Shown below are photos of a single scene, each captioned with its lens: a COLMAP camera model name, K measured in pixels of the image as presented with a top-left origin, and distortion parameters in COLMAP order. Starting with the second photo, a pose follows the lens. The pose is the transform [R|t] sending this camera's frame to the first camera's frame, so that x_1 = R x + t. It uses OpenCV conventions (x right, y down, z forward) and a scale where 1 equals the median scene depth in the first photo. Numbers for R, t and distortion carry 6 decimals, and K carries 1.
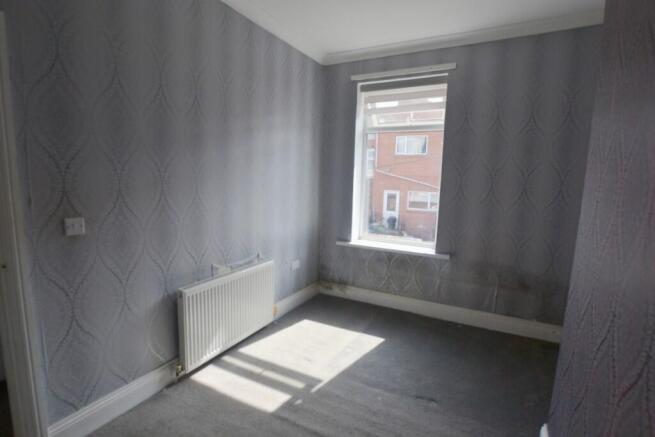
lens RADIAL K [[330.2, 0, 329.7], [0, 330.2, 222.5], [0, 0, 1]] dist [-0.019184, 0.000745]
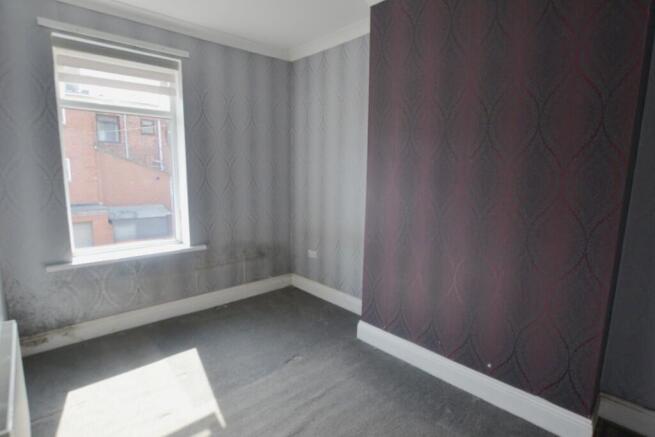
lens RADIAL K [[330.2, 0, 329.7], [0, 330.2, 222.5], [0, 0, 1]] dist [-0.019184, 0.000745]
pose [[0.336374, -0.165049, 0.927152, -0.451204], [0.126929, 0.983484, 0.129026, -0.053046], [-0.933135, 0.074282, 0.351768, 0.280099]]
